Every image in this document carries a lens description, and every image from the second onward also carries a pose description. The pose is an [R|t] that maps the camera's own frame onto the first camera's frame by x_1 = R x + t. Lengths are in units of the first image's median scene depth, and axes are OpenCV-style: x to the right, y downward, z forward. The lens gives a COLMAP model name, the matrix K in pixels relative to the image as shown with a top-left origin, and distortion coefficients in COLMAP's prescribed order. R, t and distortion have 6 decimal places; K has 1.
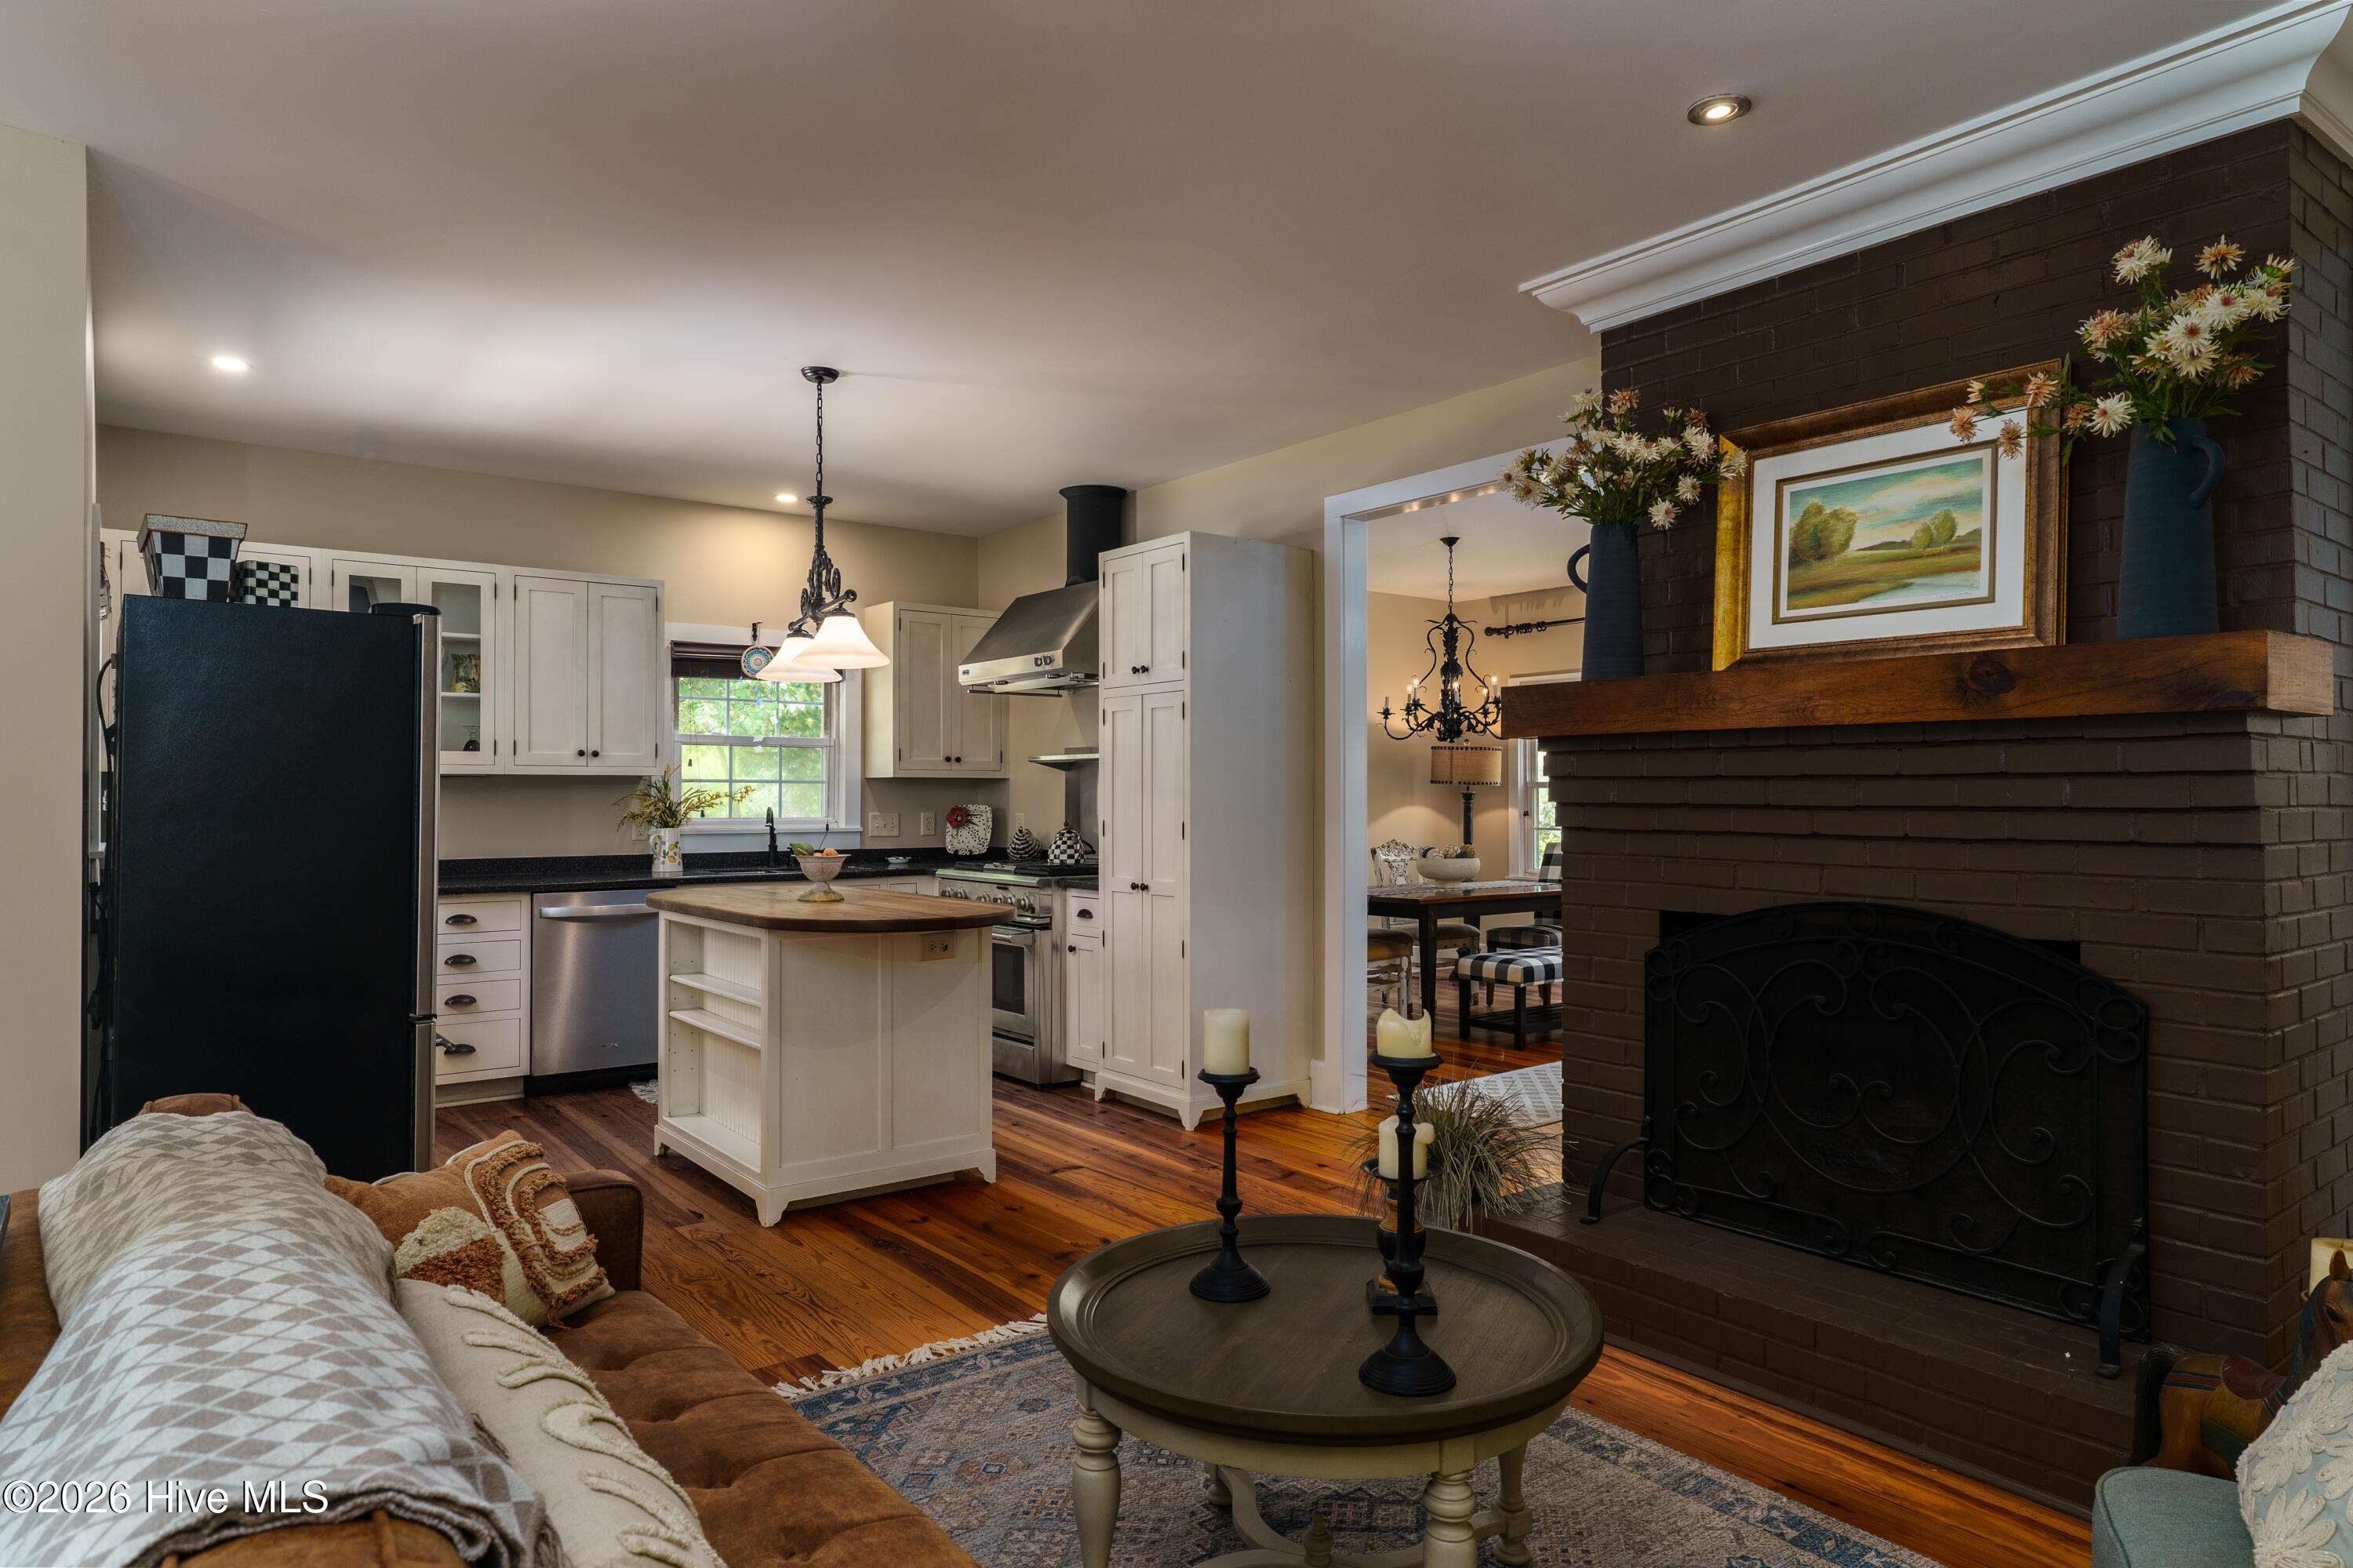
lens RADIAL K [[1376.9, 0, 1176.5], [0, 1376.9, 784.0], [0, 0, 1]] dist [-0.001207, -0.000021]
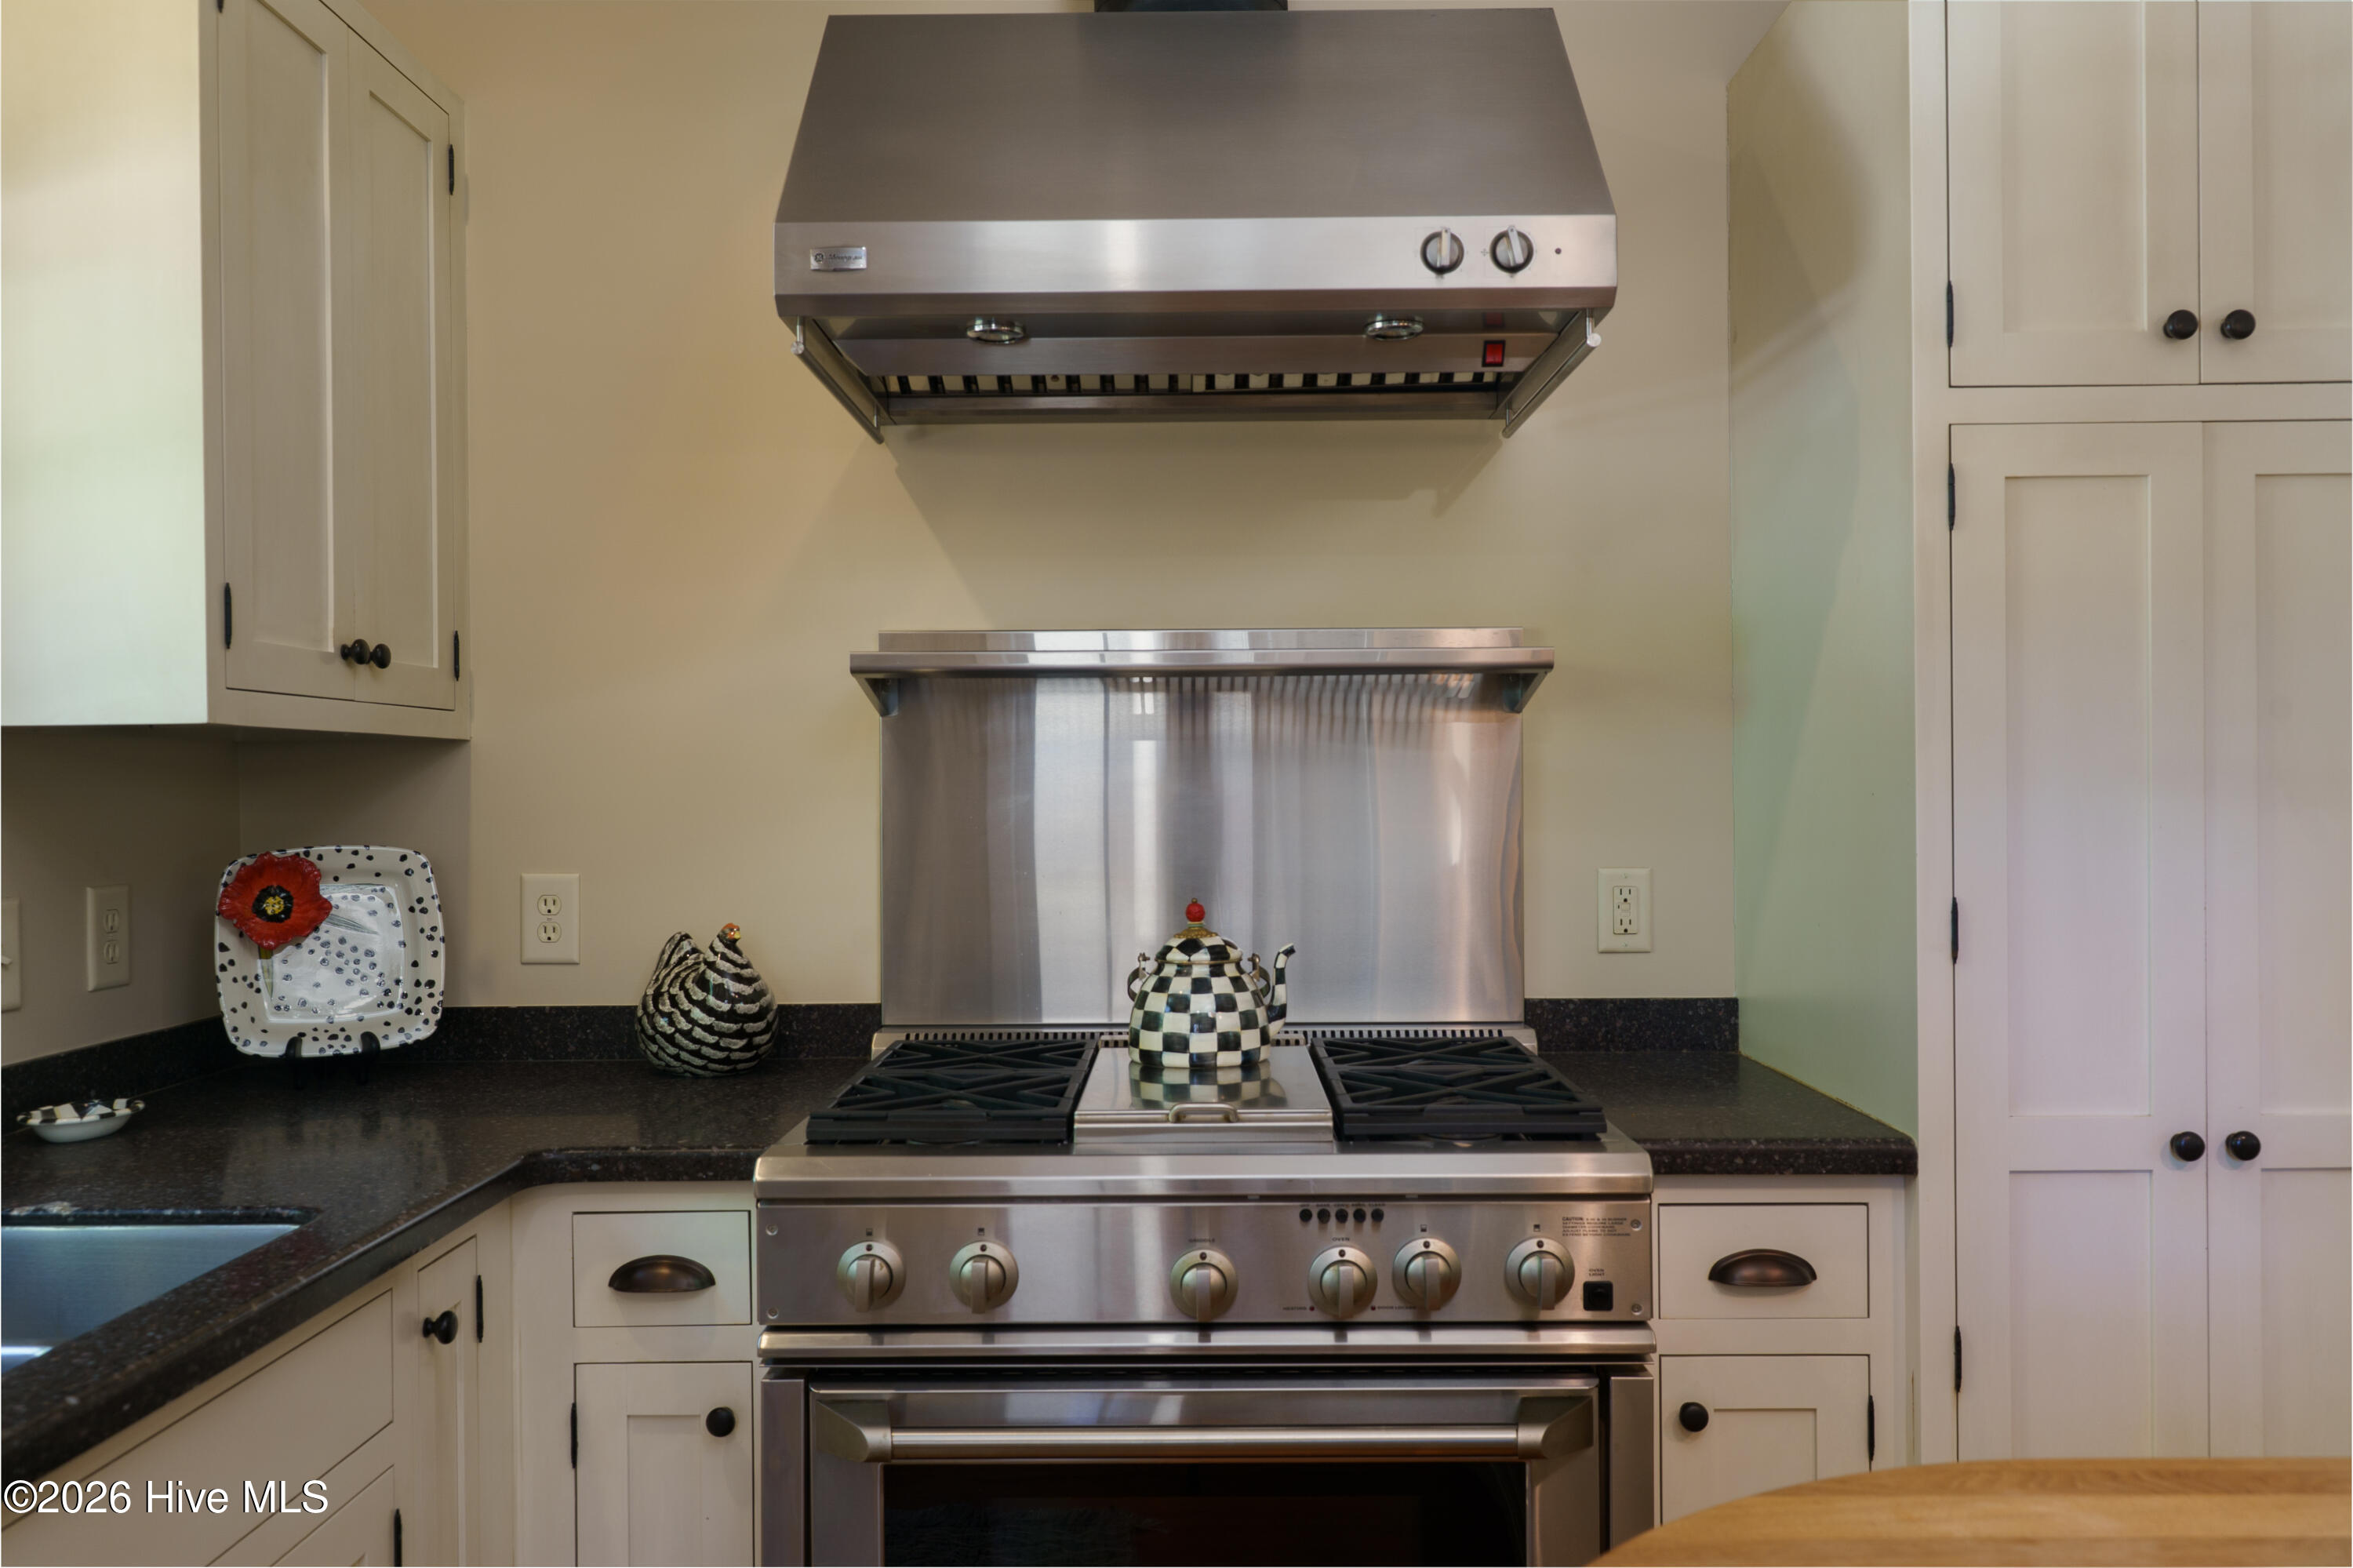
lens RADIAL K [[1846.0, 0, 1176.5], [0, 1846.0, 784.0], [0, 0, 1]] dist [0.012839, 0.004580]
pose [[0.620815, -0.005034, 0.783941, -0.392014], [0.000289, 0.999981, 0.006192, 0.002522], [-0.783957, -0.003617, 0.620804, 0.852331]]
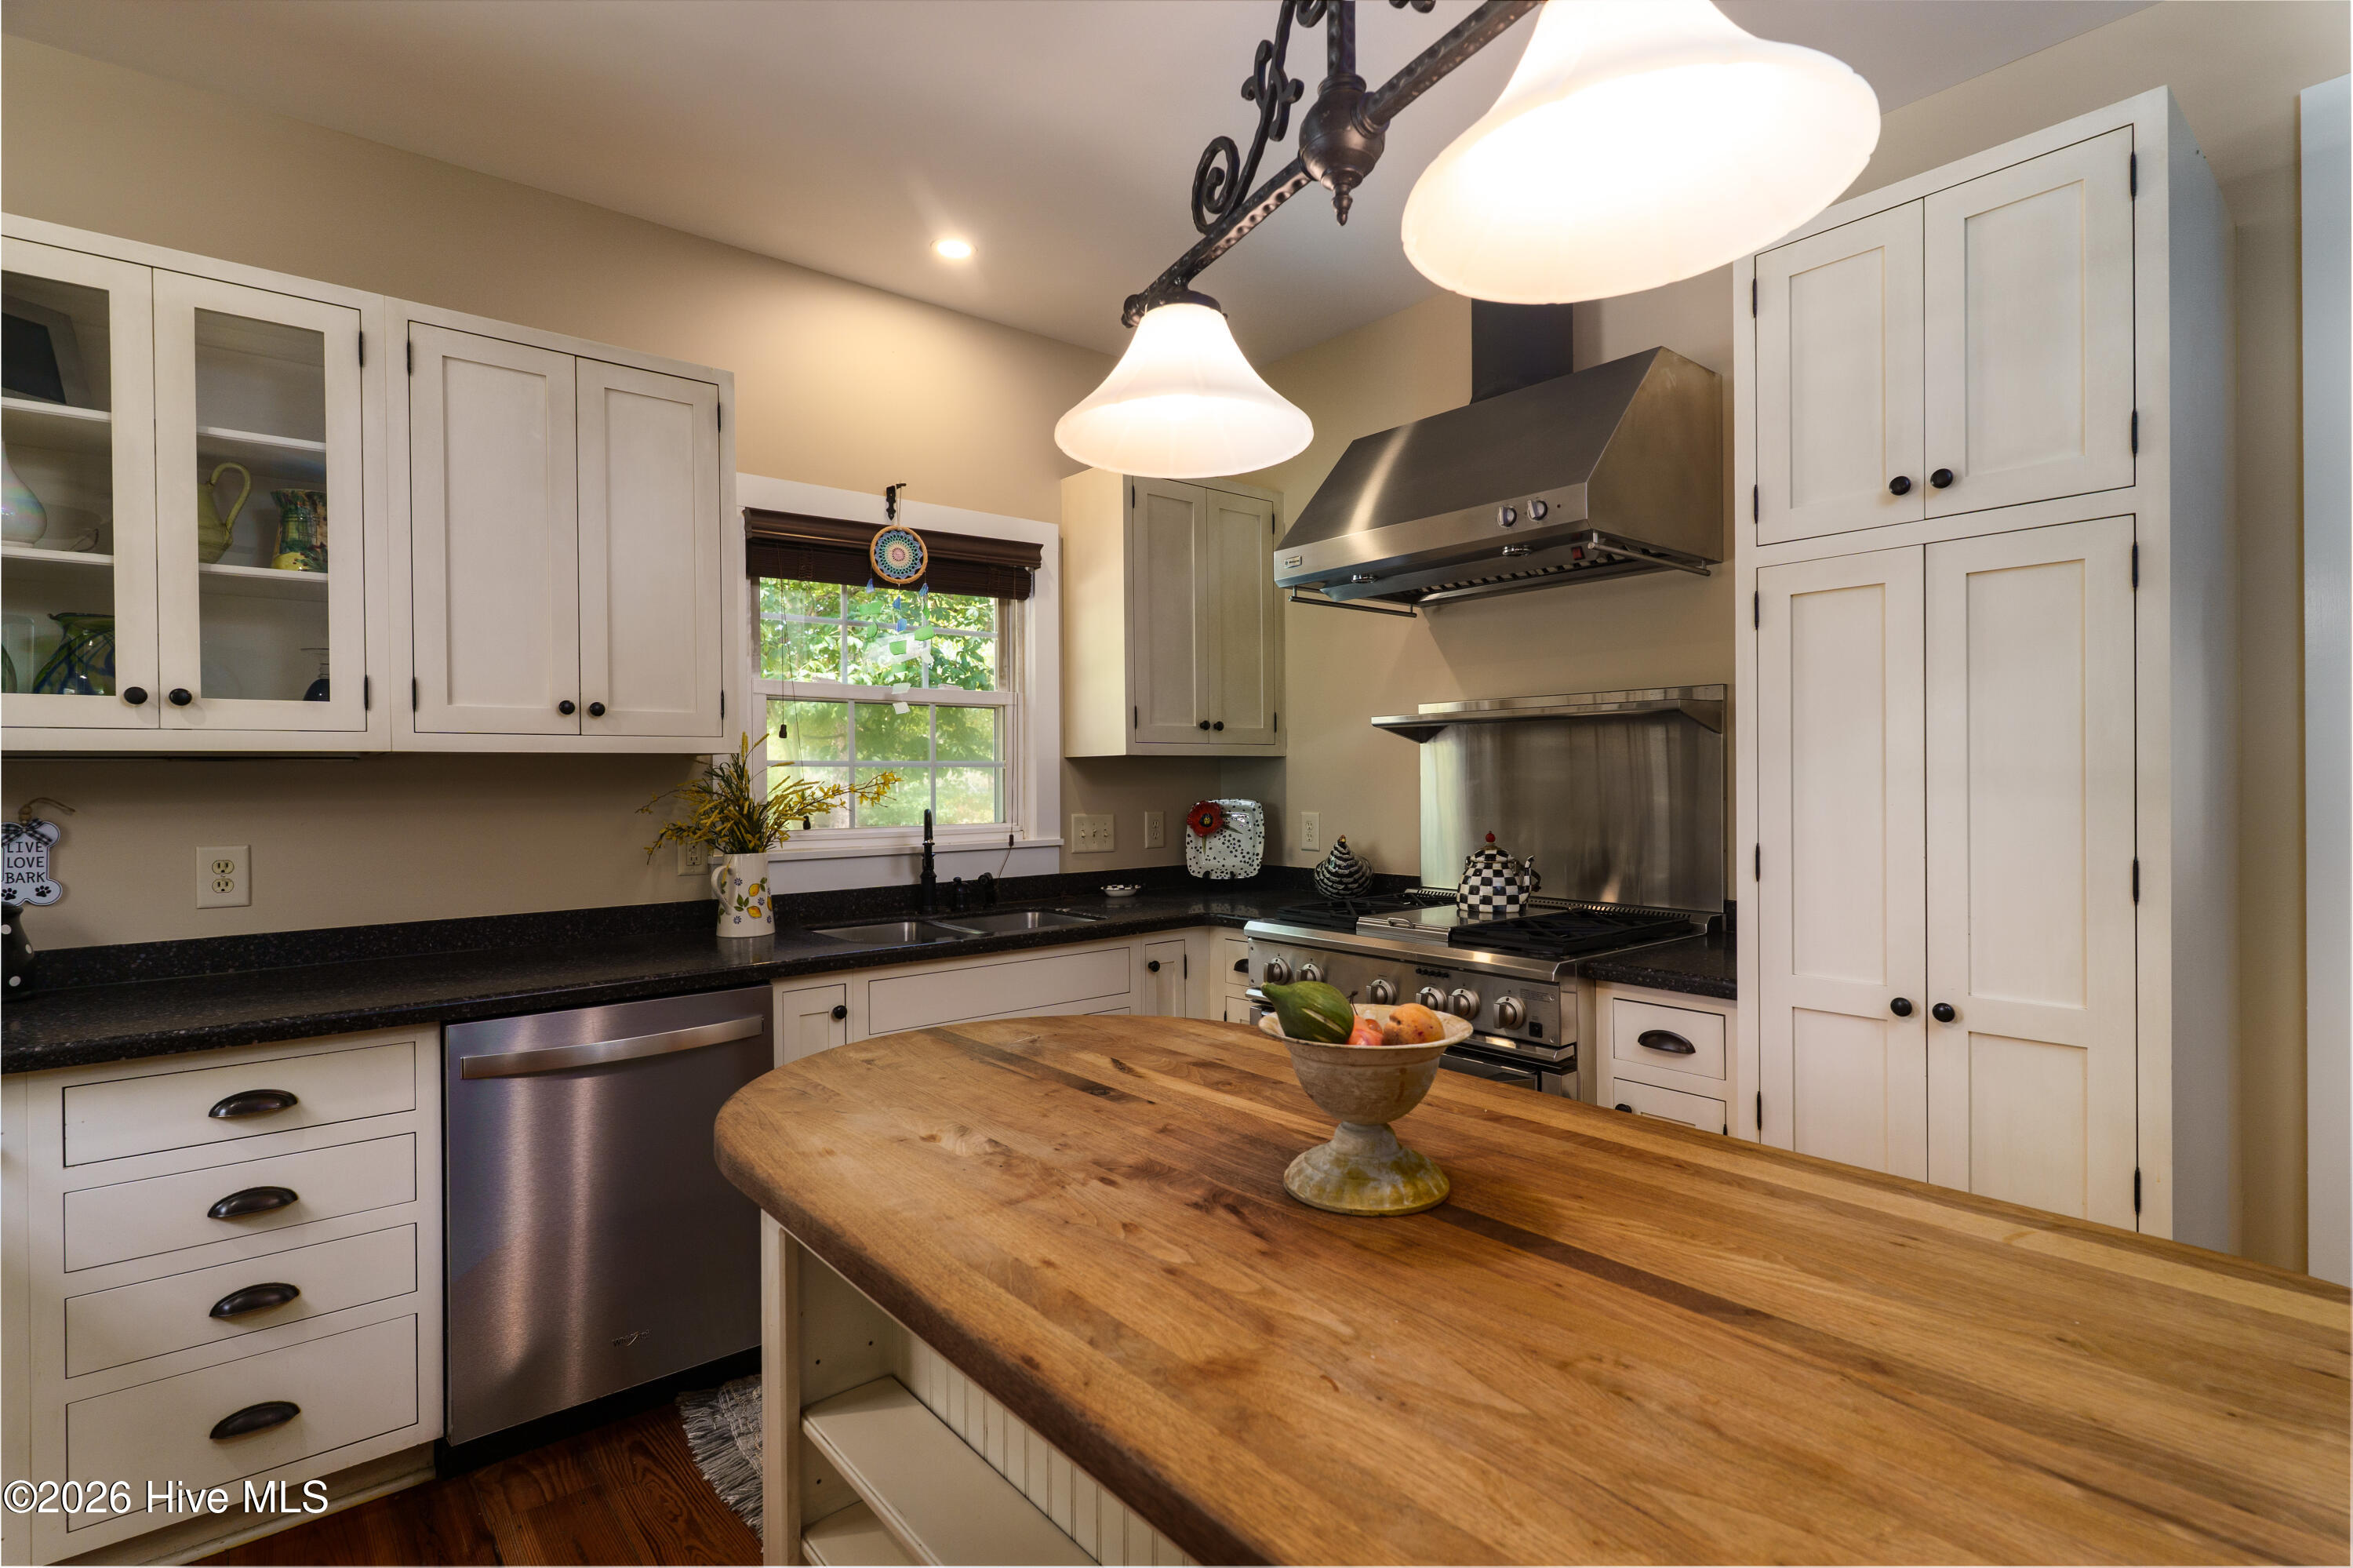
lens RADIAL K [[1117.9, 0, 1176.5], [0, 1117.9, 784.0], [0, 0, 1]] dist [0.000411, -0.000380]
pose [[0.999301, -0.008673, 0.036374, -0.238755], [0.008102, 0.999842, 0.015819, -0.000140], [-0.036505, -0.015513, 0.999213, 0.614515]]
